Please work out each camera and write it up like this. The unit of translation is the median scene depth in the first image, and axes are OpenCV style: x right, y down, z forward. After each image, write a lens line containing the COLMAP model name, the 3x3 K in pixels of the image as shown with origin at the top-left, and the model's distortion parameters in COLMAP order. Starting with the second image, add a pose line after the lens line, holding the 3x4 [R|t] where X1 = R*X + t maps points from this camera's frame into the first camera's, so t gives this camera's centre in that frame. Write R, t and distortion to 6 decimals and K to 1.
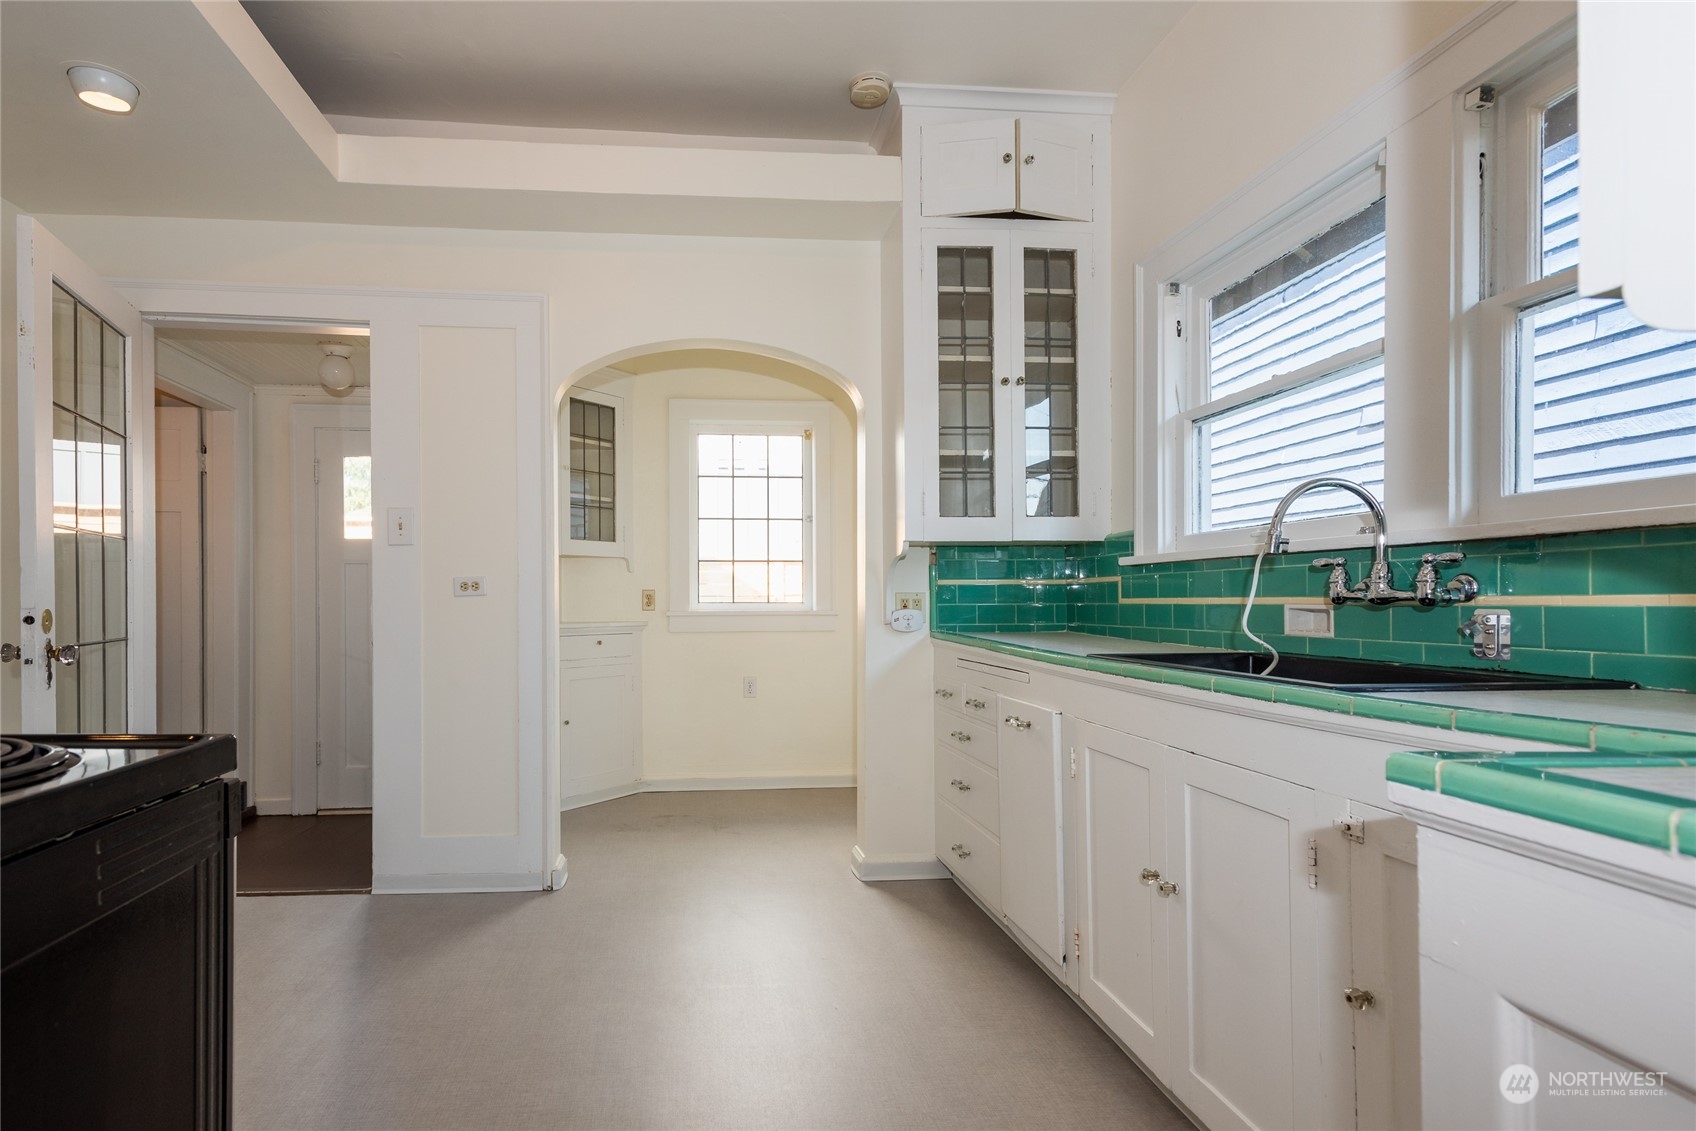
lens RADIAL K [[854.9, 0, 727.9], [0, 854.9, 606.7], [0, 0, 1]] dist [0.002631, 0.000317]
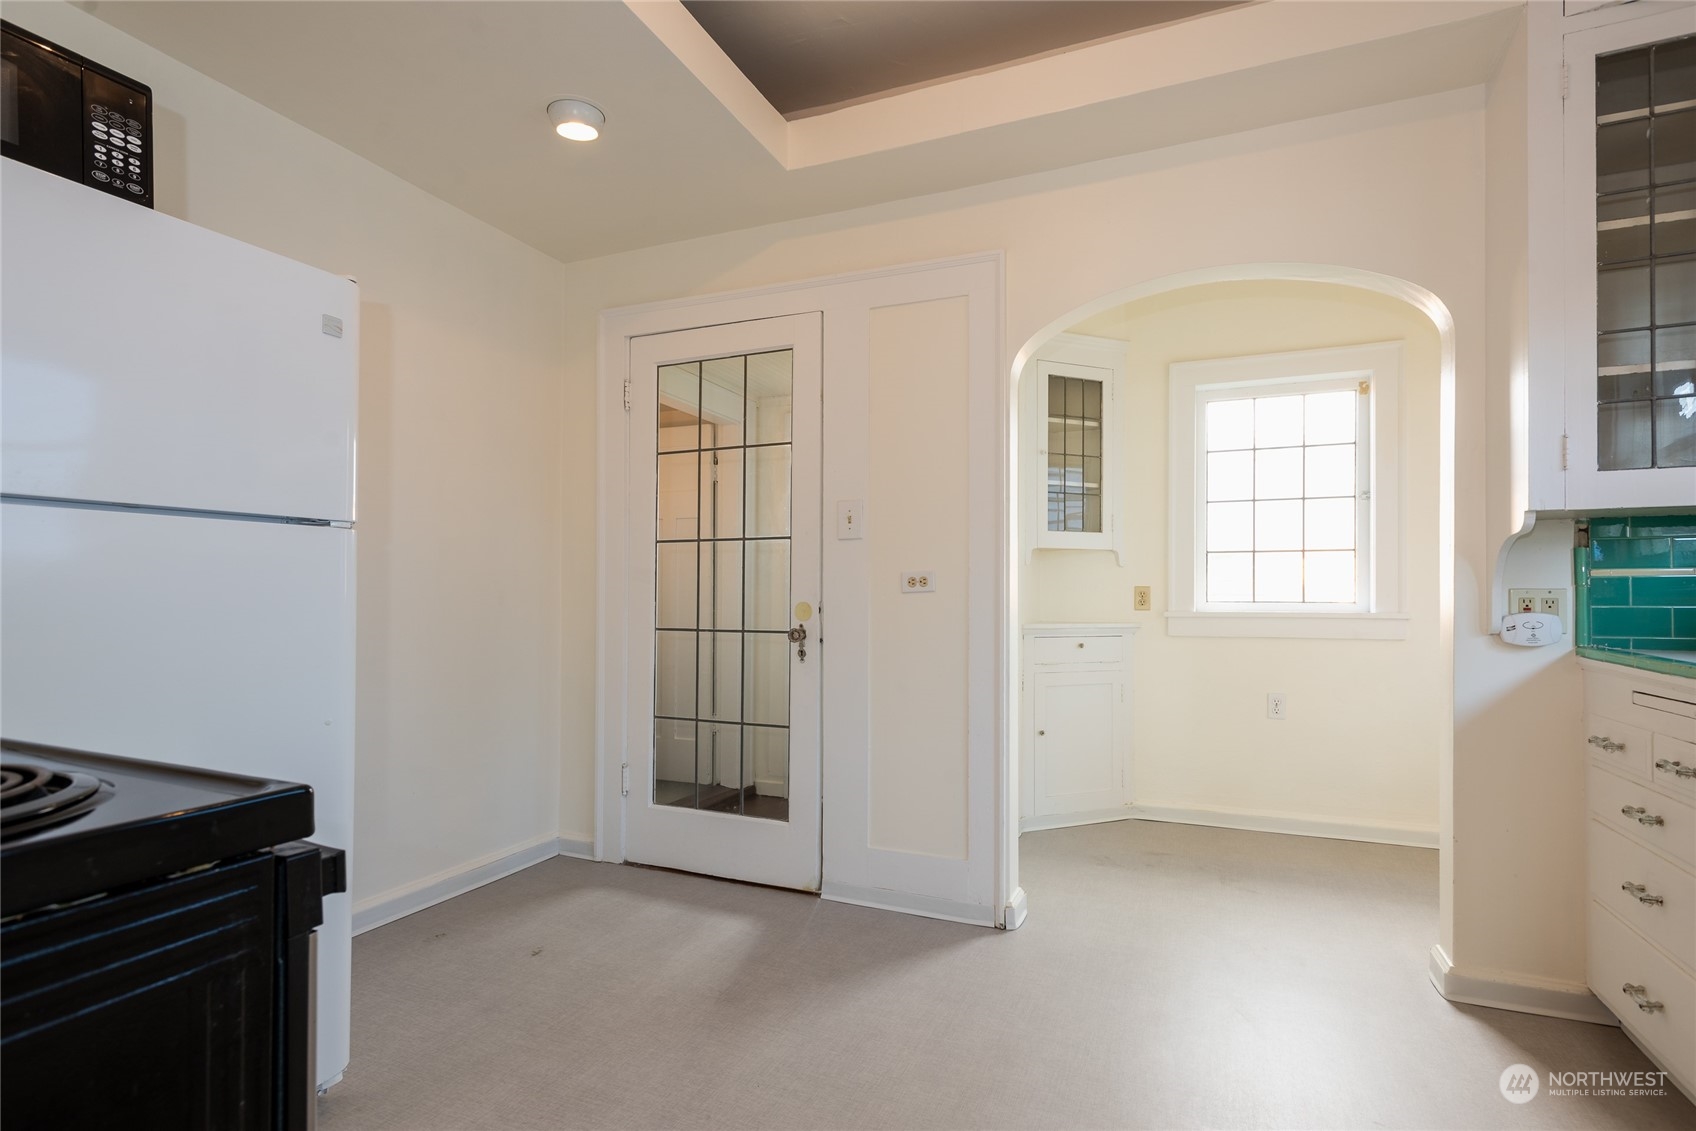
lens RADIAL K [[823.1, 0, 825.9], [0, 823.1, 596.1], [0, 0, 1]] dist [0.014259, -0.001786]
pose [[0.881016, 0.004130, -0.473068, 0.022112], [-0.009611, 0.999912, -0.009171, 0.000667], [0.472989, 0.012626, 0.880978, 0.119290]]
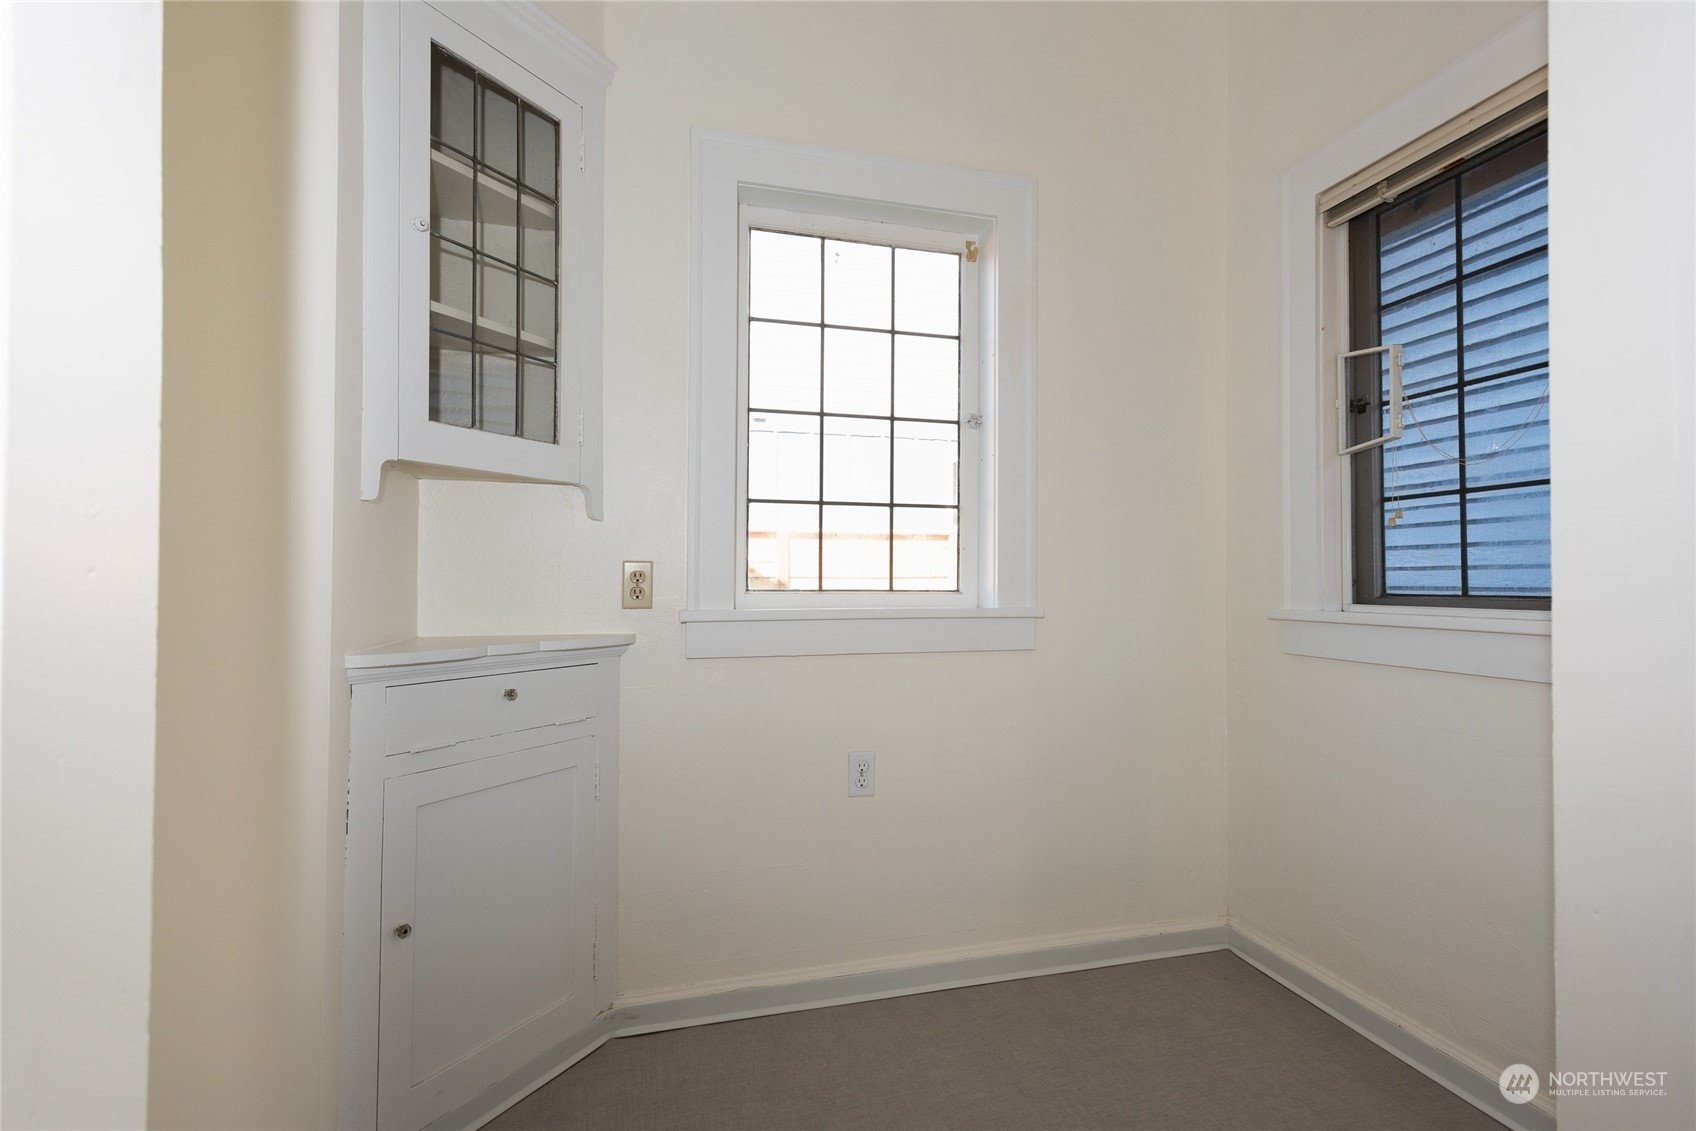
lens RADIAL K [[823.1, 0, 835.5], [0, 823.1, 565.1], [0, 0, 1]] dist [0.014259, -0.001786]
pose [[0.986009, 0.009824, 0.166400, -0.068959], [-0.005037, 0.999562, -0.029167, -0.006664], [-0.166614, 0.027921, 0.985627, 0.618437]]
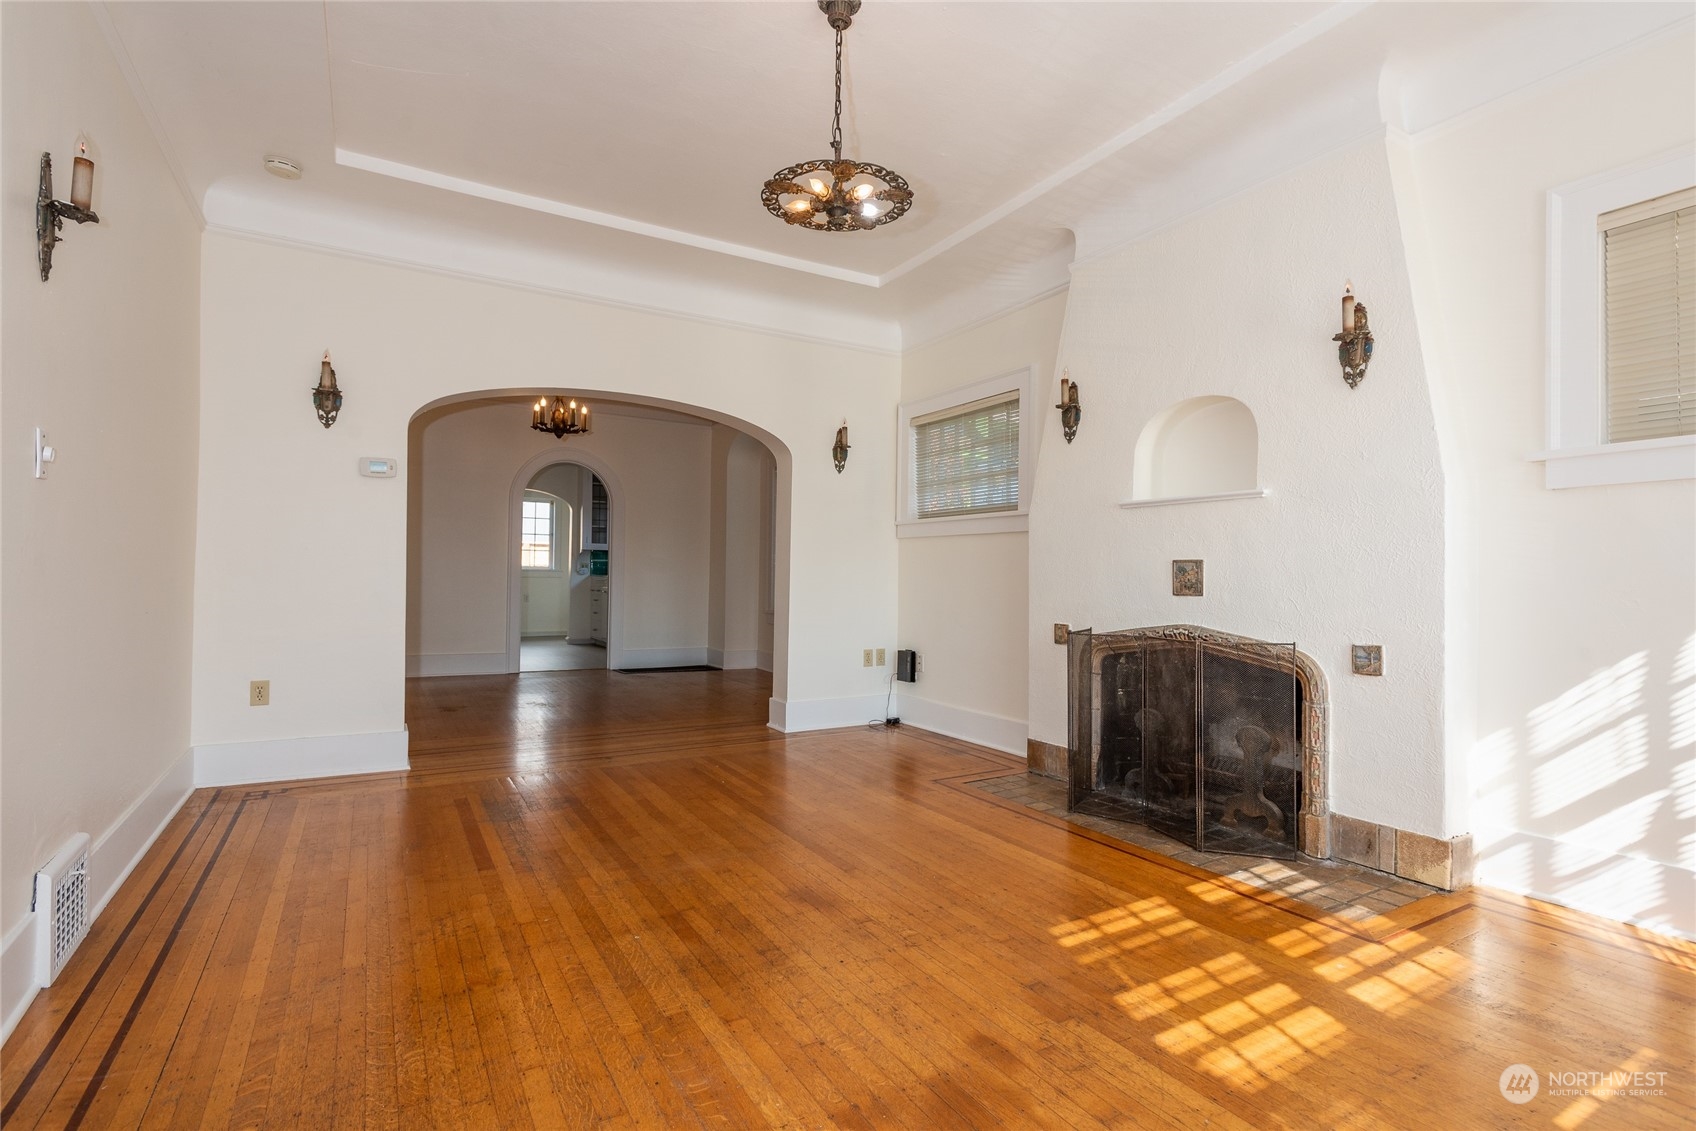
lens RADIAL K [[823.1, 0, 859.4], [0, 823.1, 563.8], [0, 0, 1]] dist [0.014259, -0.001786]
pose [[0.889560, 0.019670, 0.456394, -0.248205], [-0.011602, 0.999723, -0.020474, 0.031250], [-0.456670, 0.012917, 0.889542, -1.898976]]
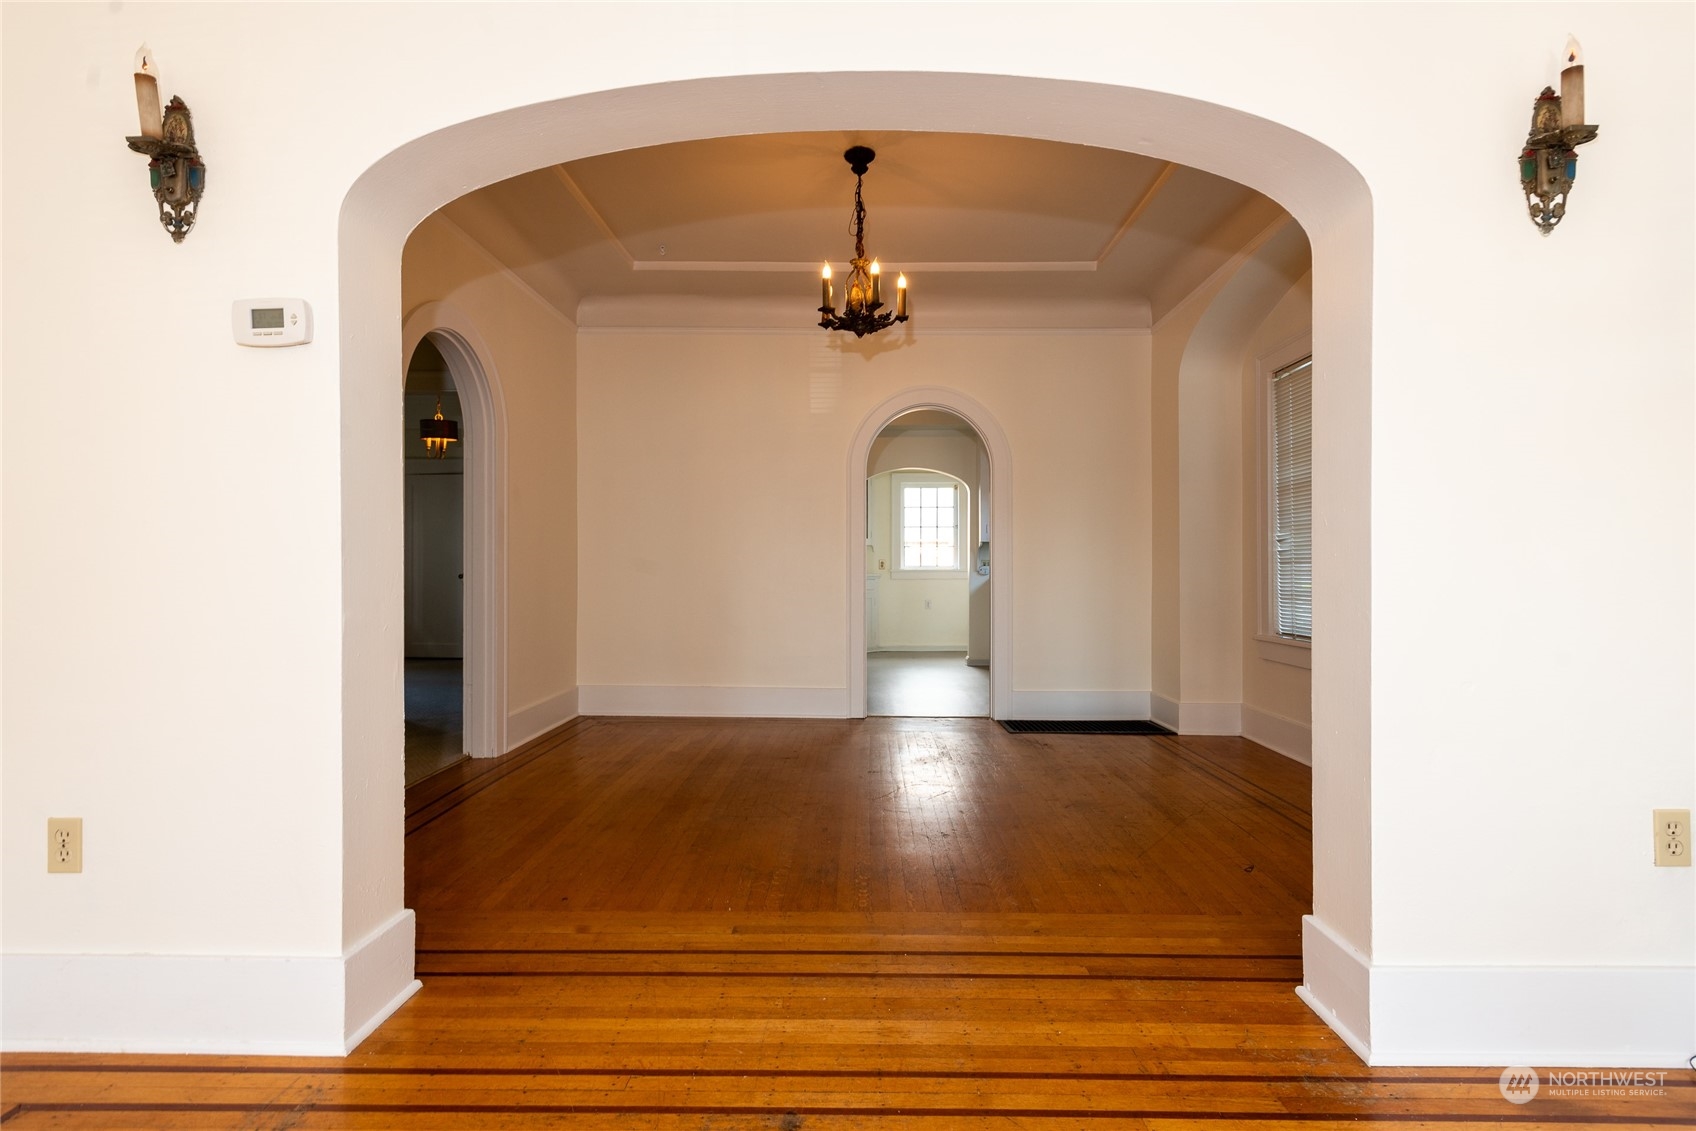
lens RADIAL K [[823.1, 0, 853.1], [0, 823.1, 571.5], [0, 0, 1]] dist [0.014259, -0.001786]
pose [[0.997210, -0.000900, -0.074644, -0.009828], [0.000243, 0.999961, -0.008812, 0.030863], [0.074649, 0.008769, 0.997171, -1.207113]]
